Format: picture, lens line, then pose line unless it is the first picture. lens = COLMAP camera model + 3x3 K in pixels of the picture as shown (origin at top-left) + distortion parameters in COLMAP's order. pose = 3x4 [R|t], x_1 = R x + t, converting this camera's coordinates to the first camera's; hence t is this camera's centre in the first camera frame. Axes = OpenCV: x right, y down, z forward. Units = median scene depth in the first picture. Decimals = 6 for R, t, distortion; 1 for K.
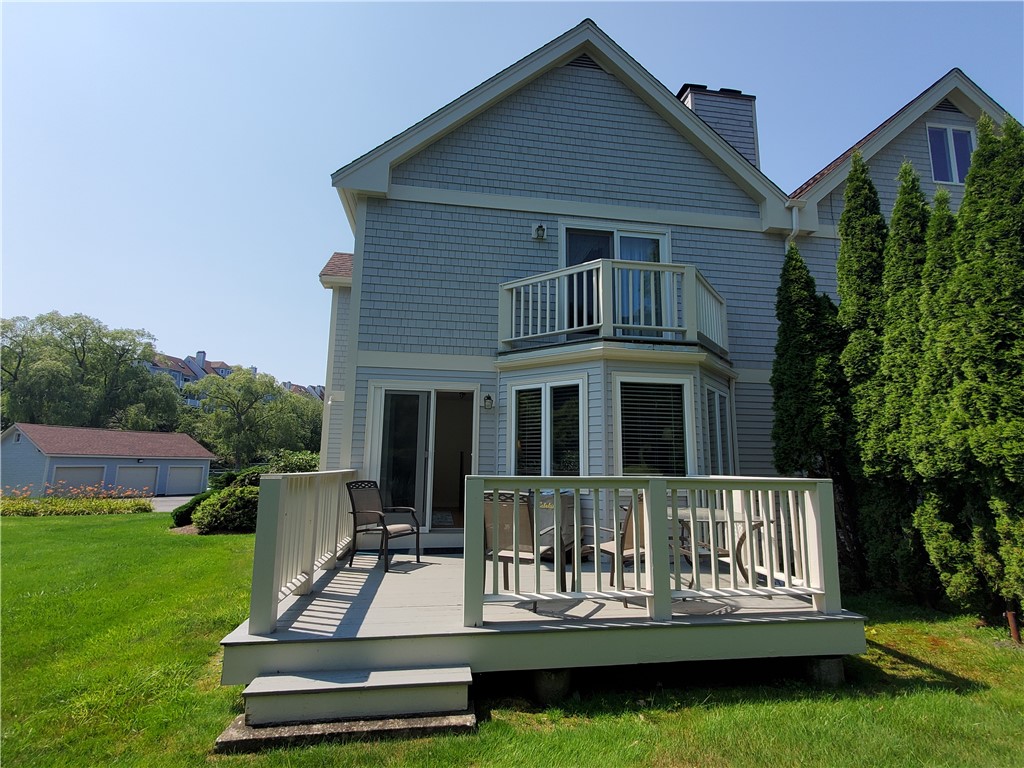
lens RADIAL K [[501.2, 0, 512.0], [0, 501.2, 384.0], [0, 0, 1]] dist [0.003312, 0.001255]
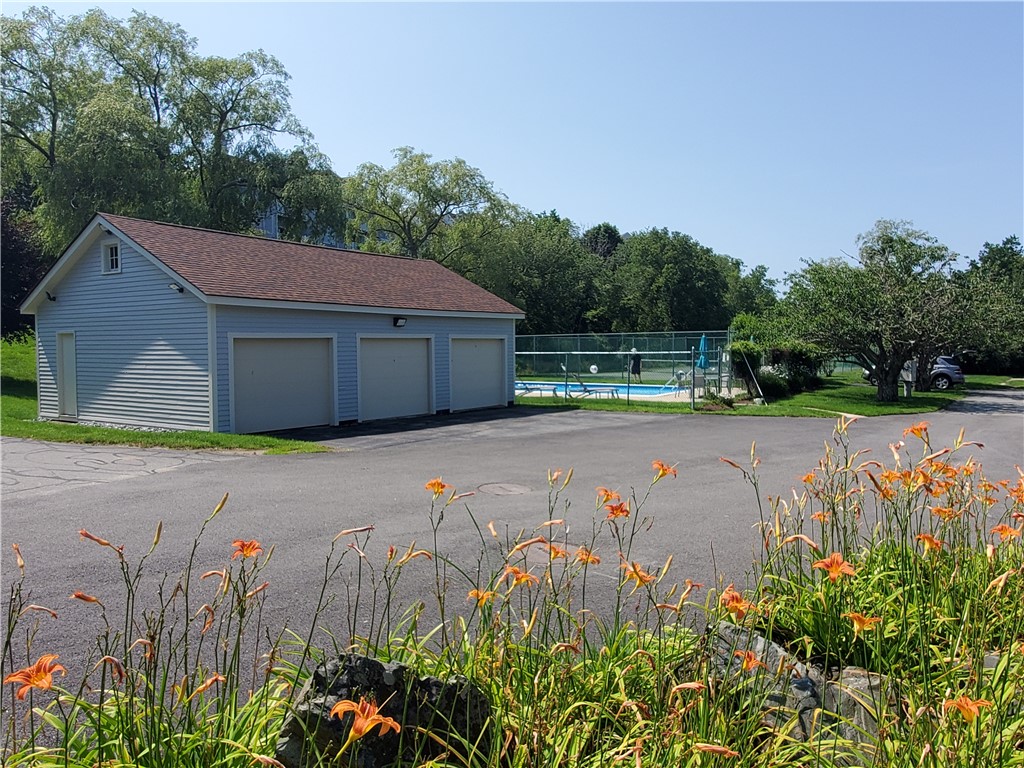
lens RADIAL K [[714.8, 0, 512.0], [0, 714.8, 384.0], [0, 0, 1]] dist [0.001022, -0.001622]
pose [[0.980589, -0.009869, -0.195827, -0.522363], [0.051251, 0.976912, 0.207405, 0.087548], [0.189259, -0.213415, 0.958455, 0.476729]]
